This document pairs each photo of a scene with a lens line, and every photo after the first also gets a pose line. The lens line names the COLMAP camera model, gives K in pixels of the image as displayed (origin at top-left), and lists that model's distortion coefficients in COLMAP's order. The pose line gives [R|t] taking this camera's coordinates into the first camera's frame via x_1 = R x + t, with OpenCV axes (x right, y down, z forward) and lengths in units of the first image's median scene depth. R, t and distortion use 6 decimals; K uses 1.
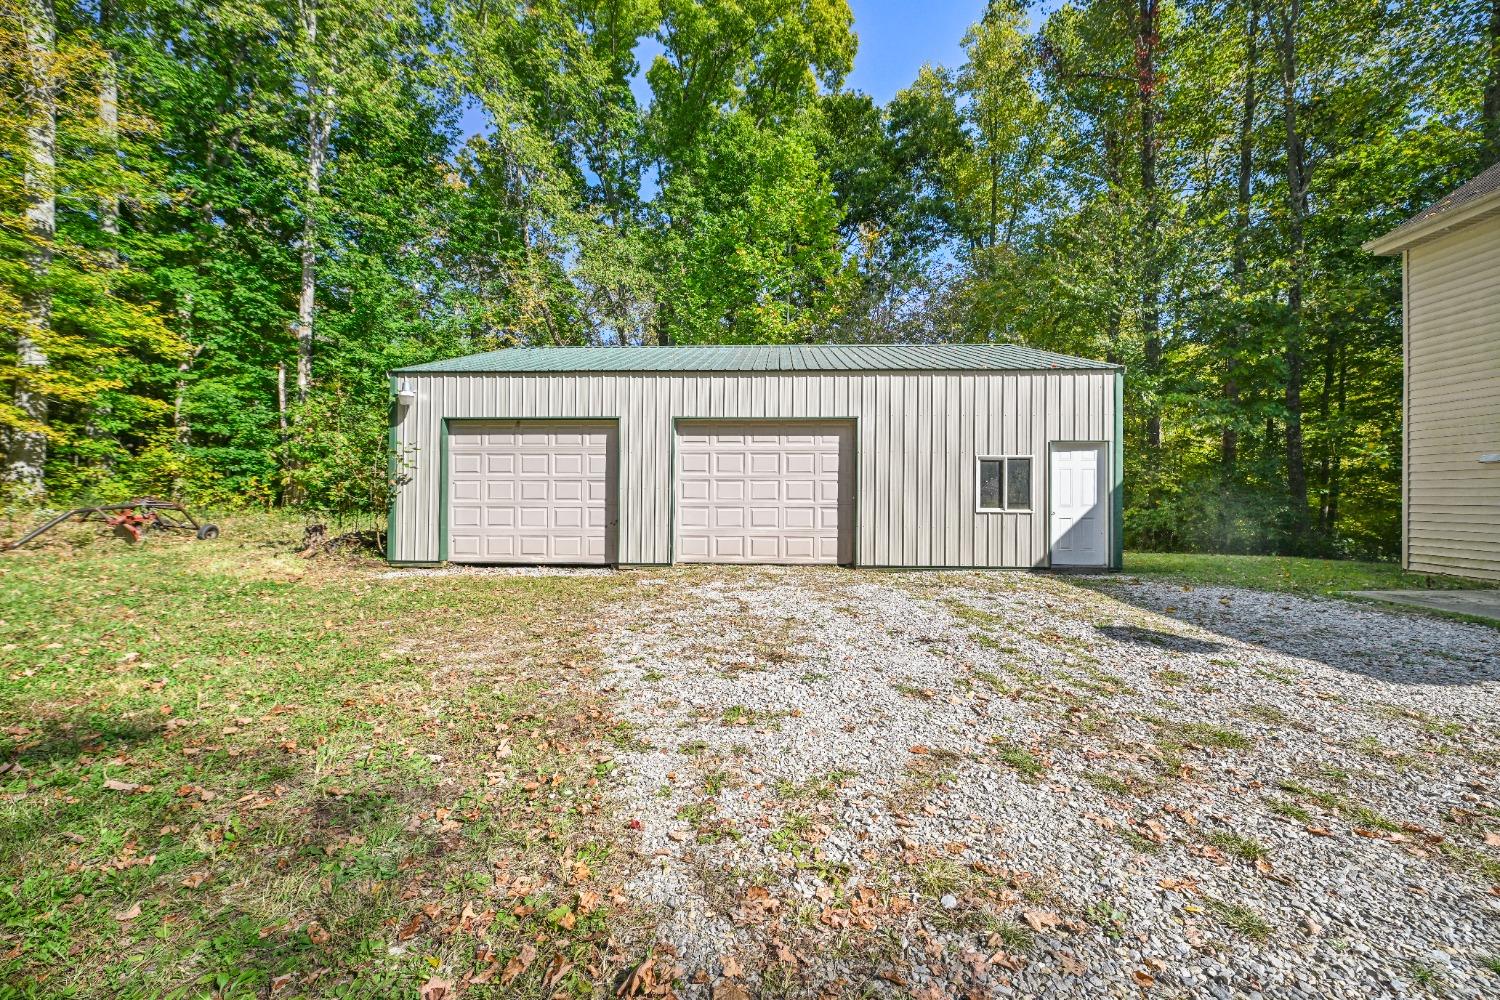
lens RADIAL K [[596.9, 0, 750.0], [0, 596.9, 500.0], [0, 0, 1]] dist [0.001493, -0.000126]
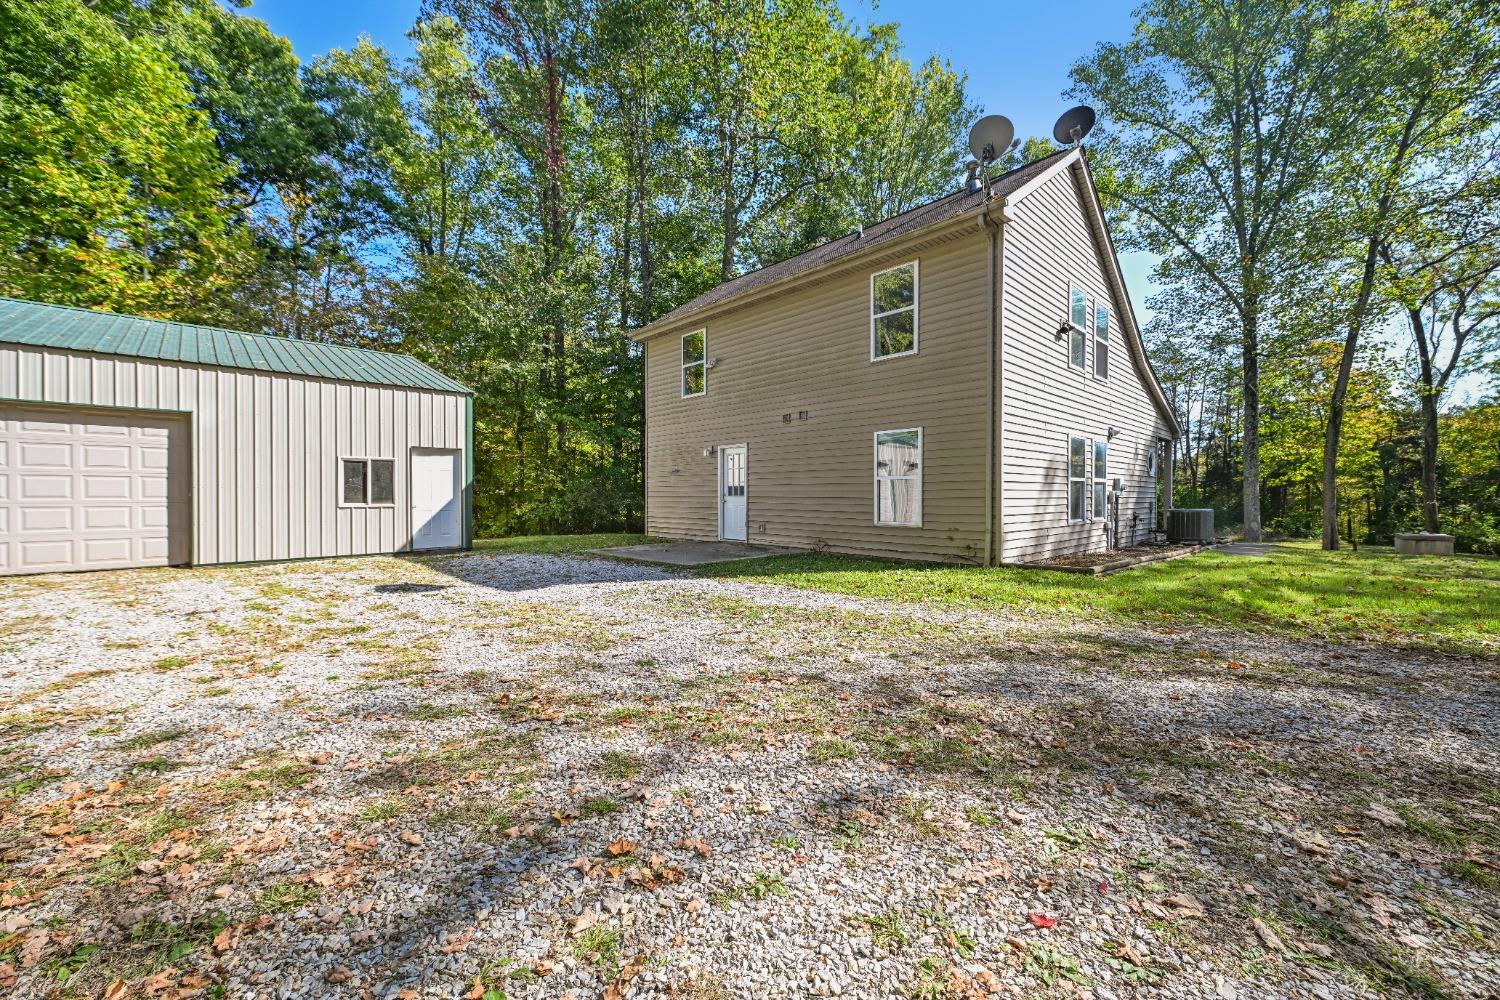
lens RADIAL K [[596.9, 0, 750.0], [0, 596.9, 500.0], [0, 0, 1]] dist [0.001493, -0.000126]
pose [[0.688128, -0.011927, 0.725491, 0.096062], [0.015291, 0.999881, 0.001935, 0.016438], [-0.725428, 0.009762, 0.688228, -0.319773]]
